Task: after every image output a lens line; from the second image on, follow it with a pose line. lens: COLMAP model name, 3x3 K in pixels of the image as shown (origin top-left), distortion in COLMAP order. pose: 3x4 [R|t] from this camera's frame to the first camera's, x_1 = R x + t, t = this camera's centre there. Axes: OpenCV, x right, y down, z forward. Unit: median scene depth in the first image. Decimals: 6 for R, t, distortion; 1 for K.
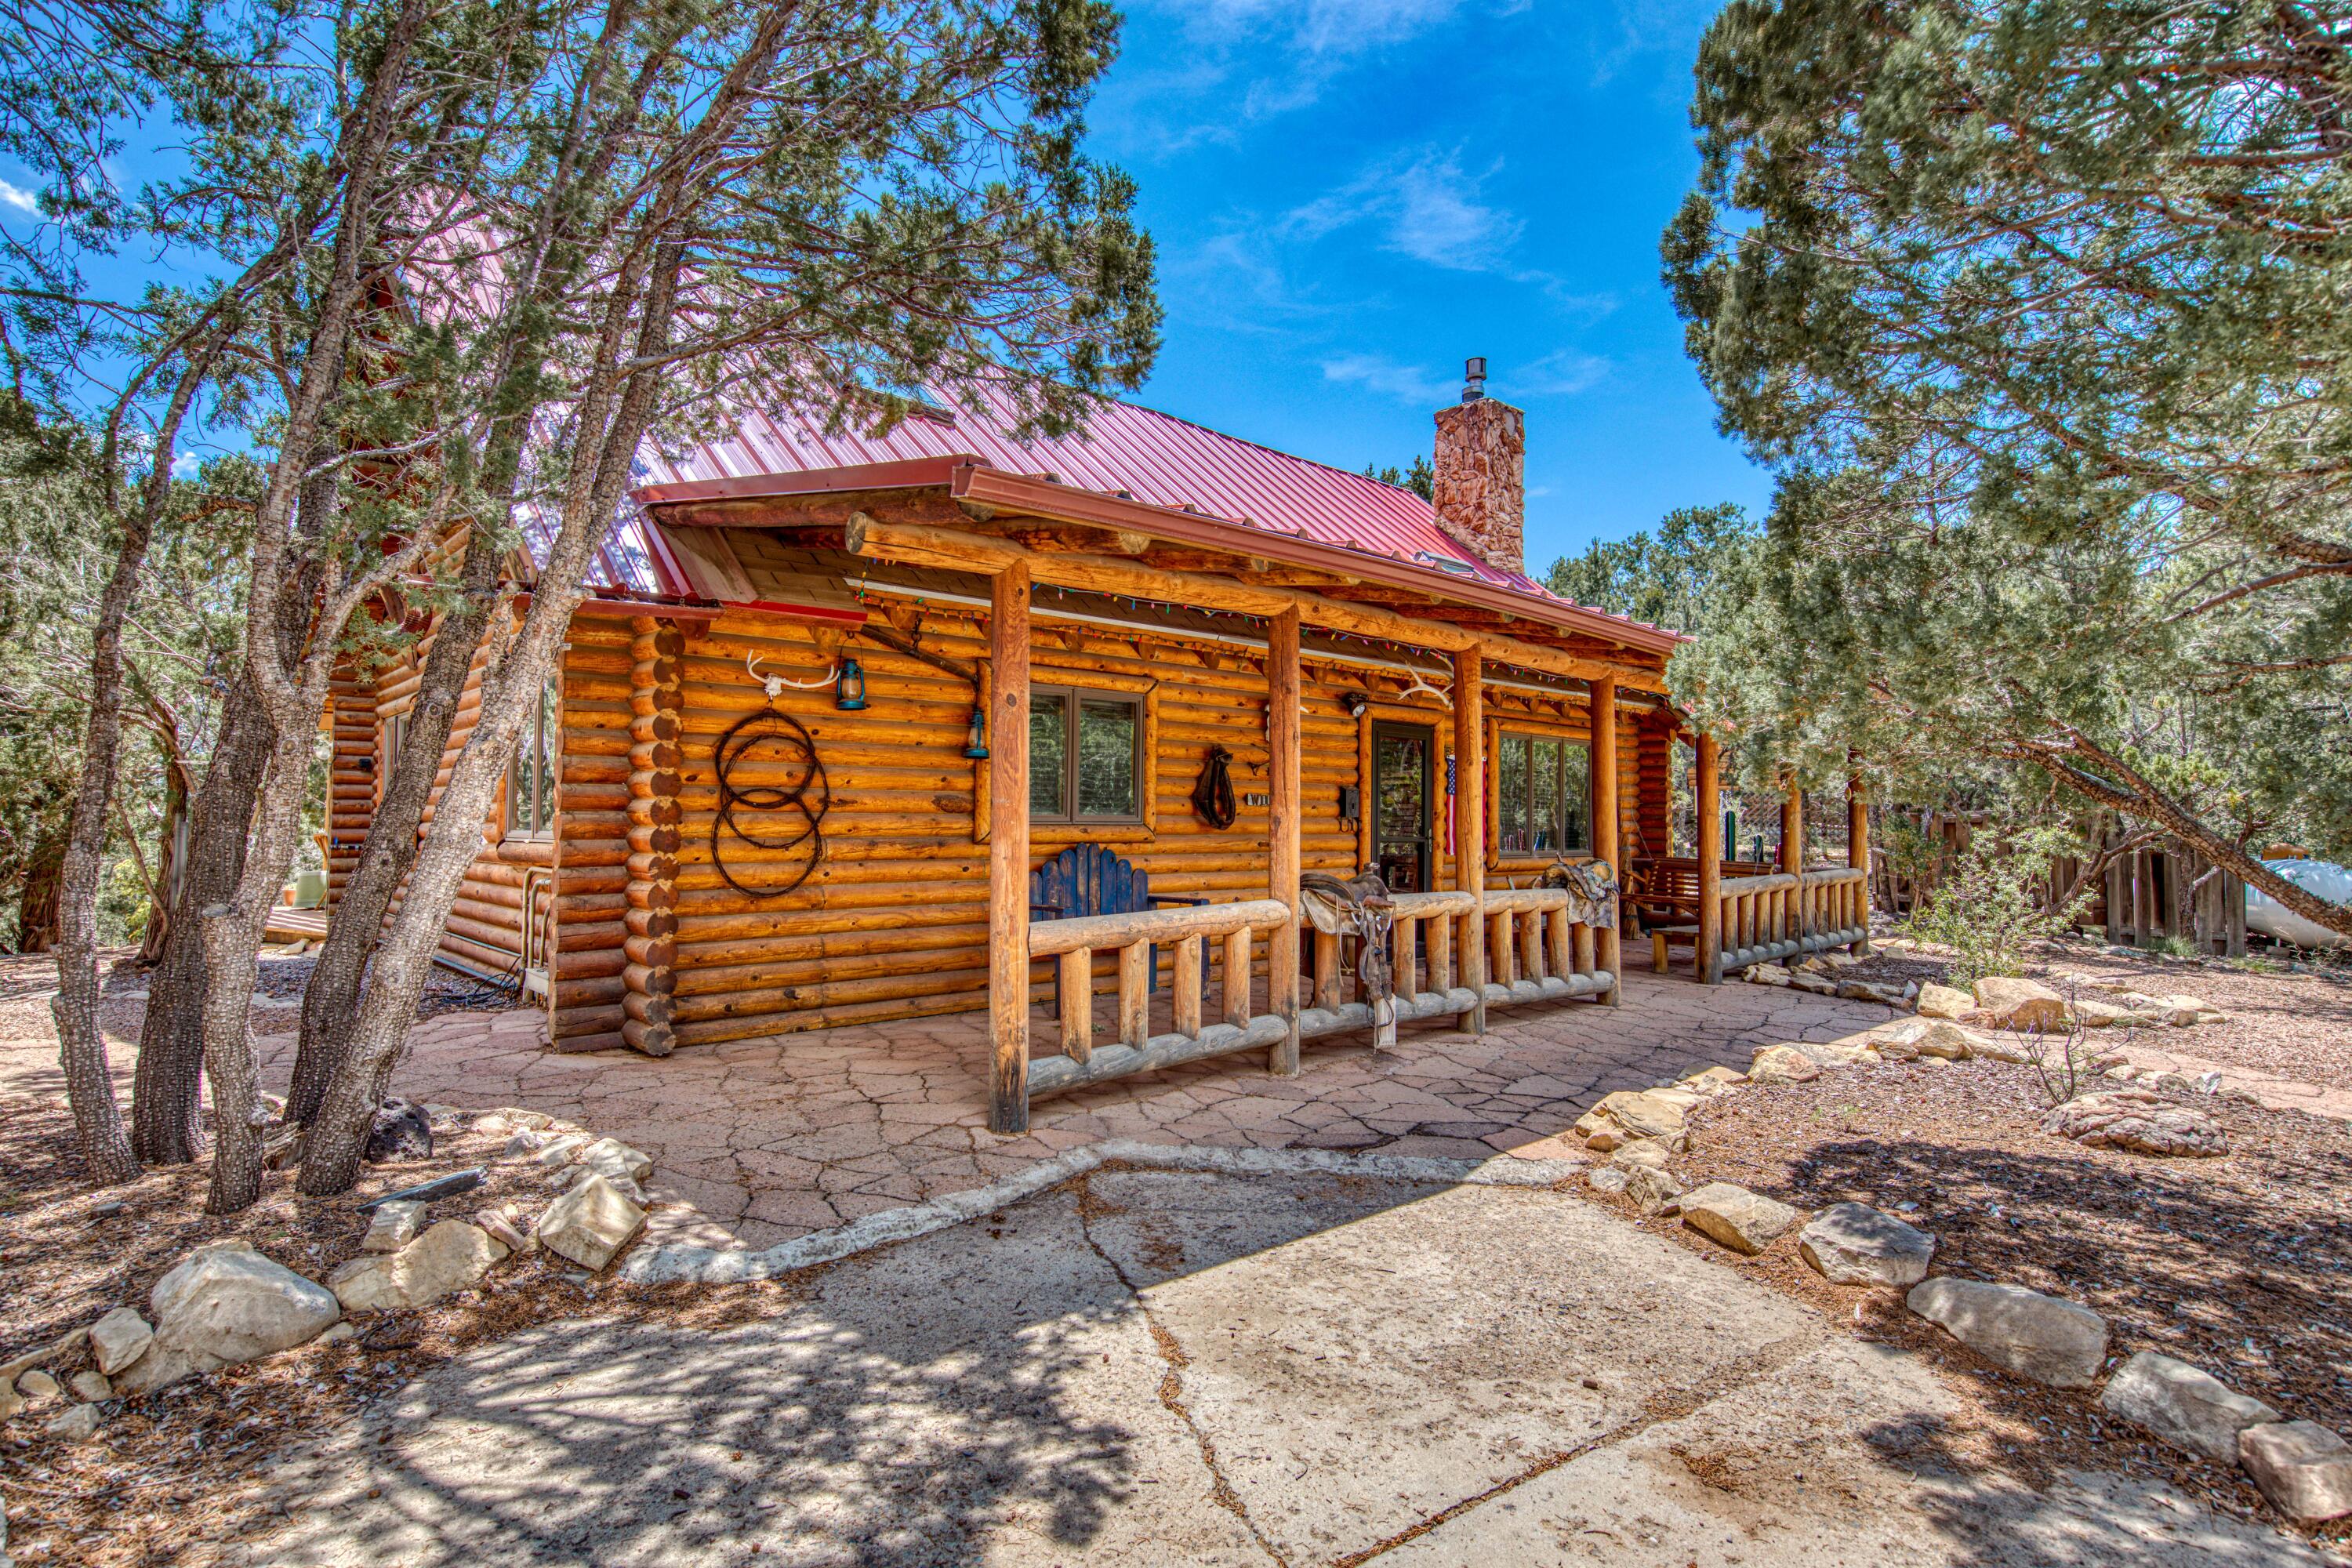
lens RADIAL K [[1166.0, 0, 1192.5], [0, 1166.0, 778.7], [0, 0, 1]] dist [-0.001648, 0.000023]
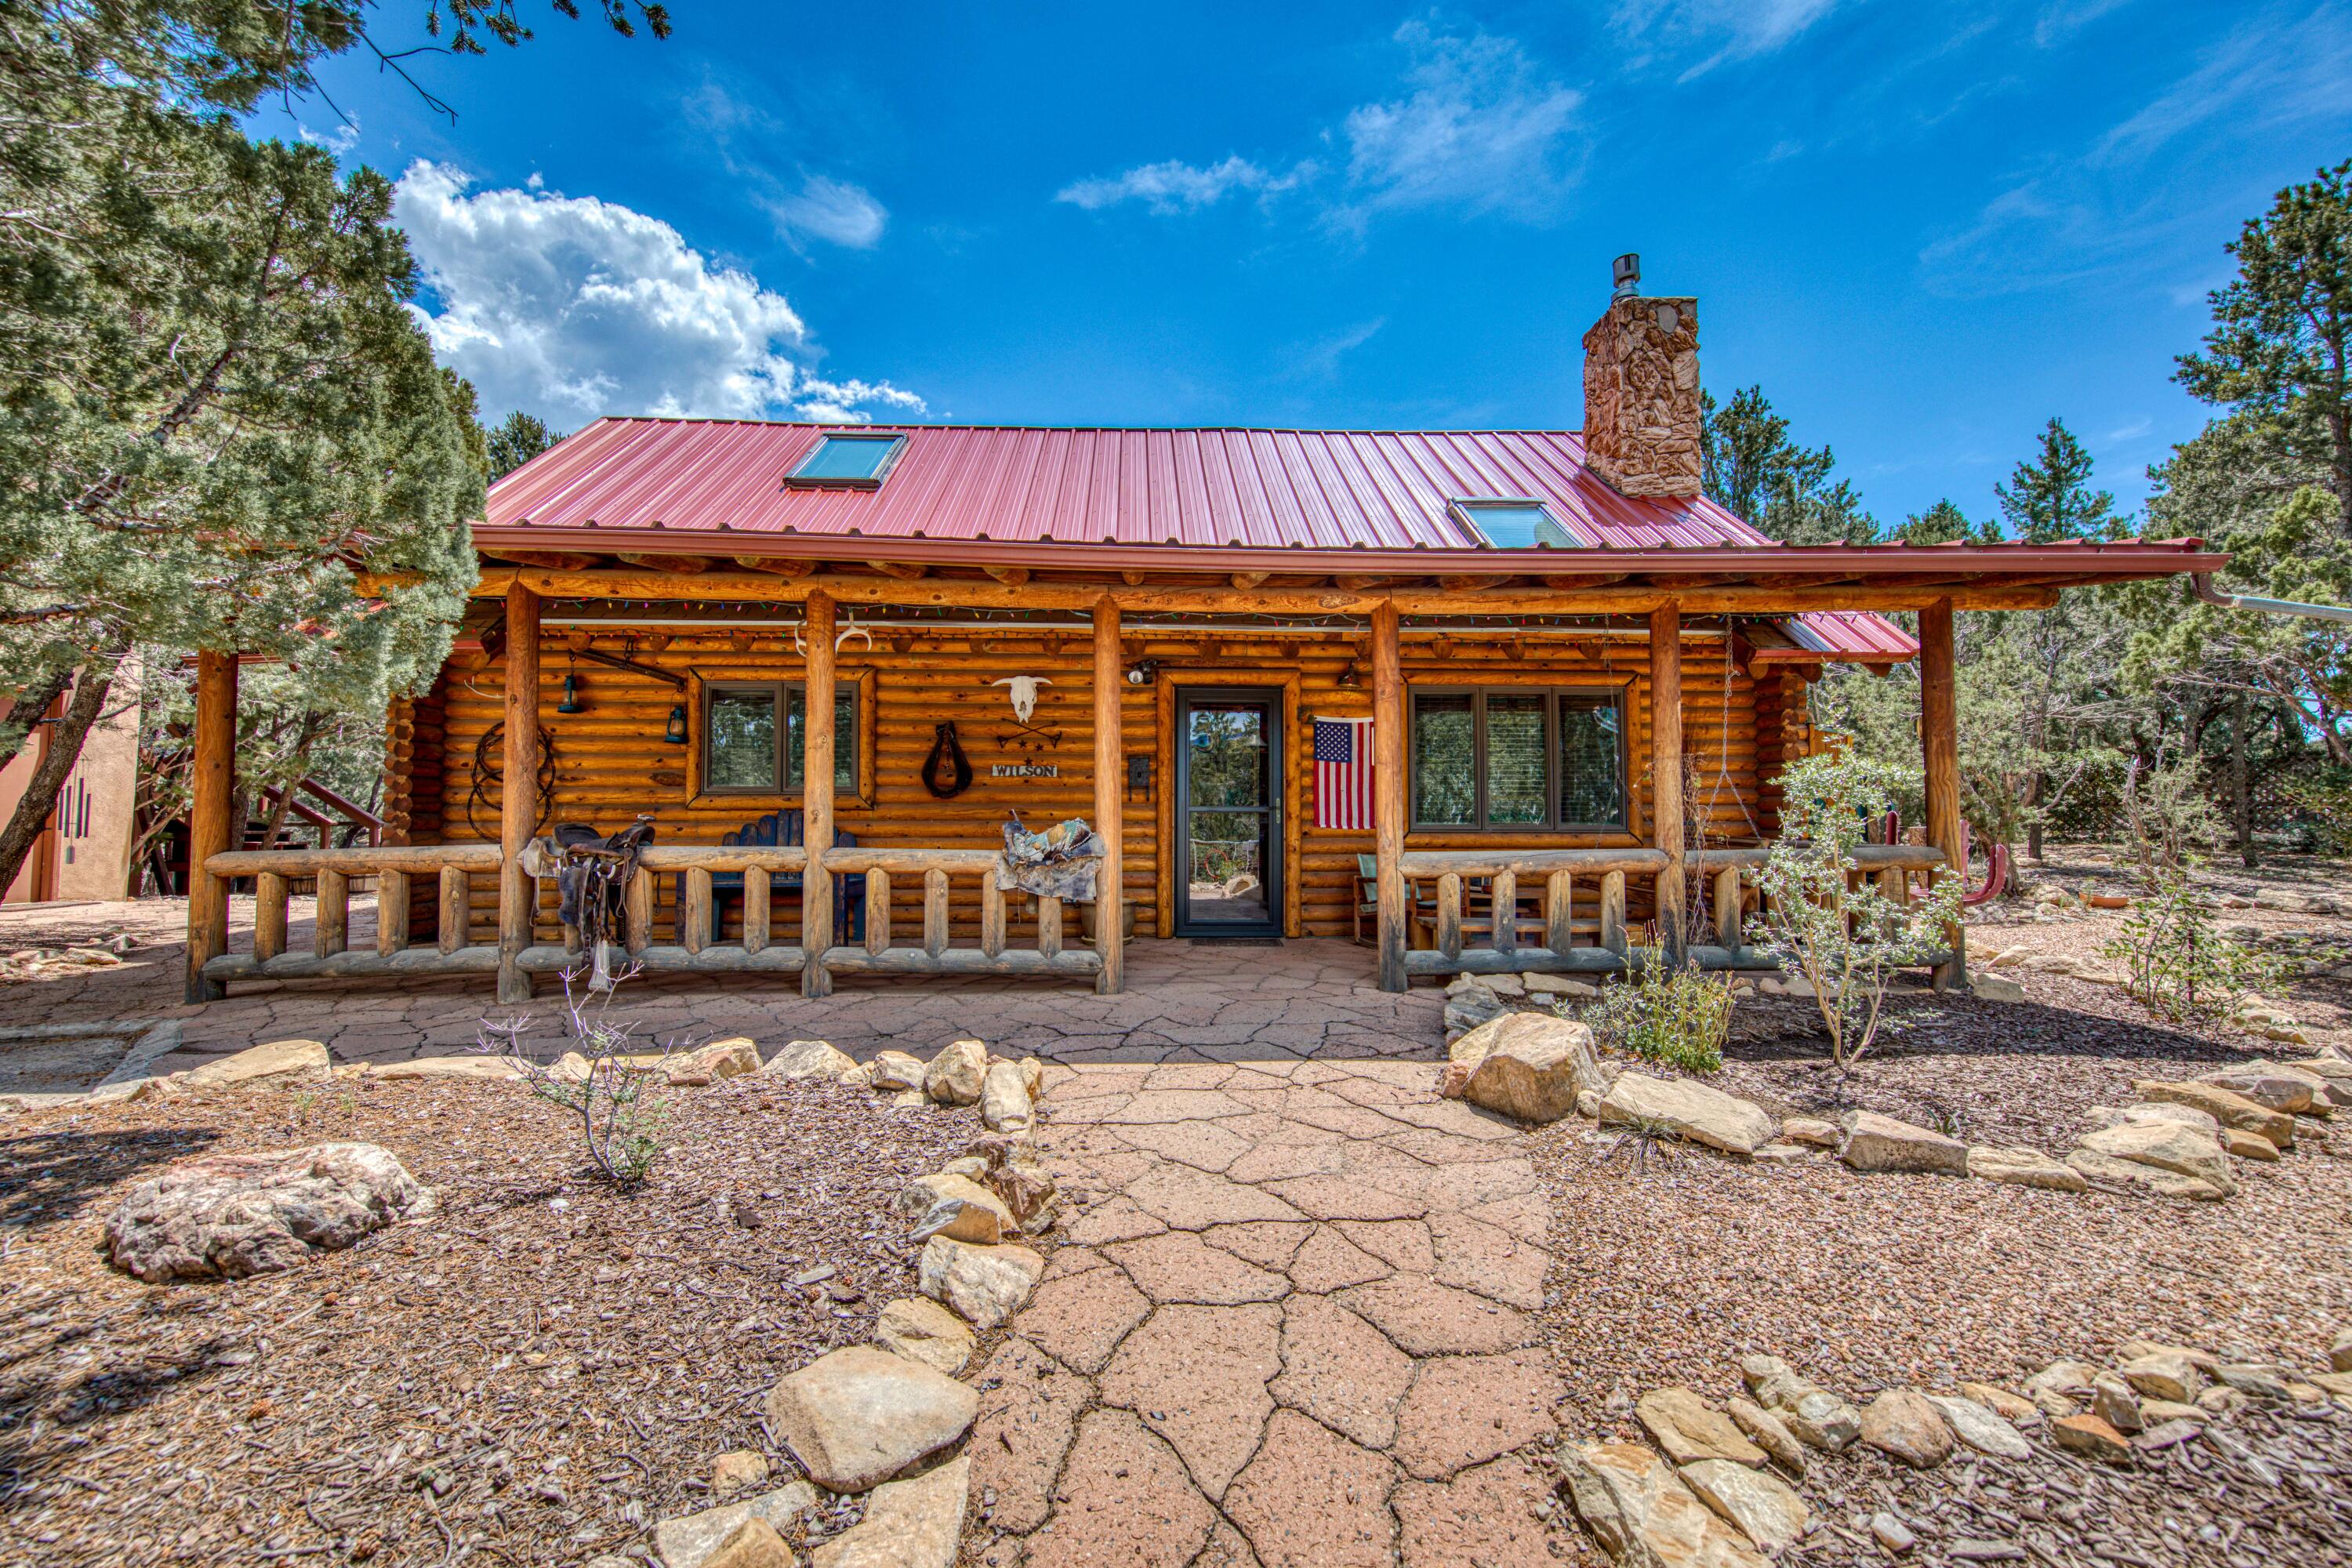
lens RADIAL K [[933.4, 0, 1168.3], [0, 933.4, 785.4], [0, 0, 1]] dist [0.002783, 0.000030]
pose [[0.764303, -0.033405, -0.643991, 0.885301], [0.027659, 0.999437, -0.019017, 0.063006], [0.644263, -0.003278, 0.764797, 0.556209]]
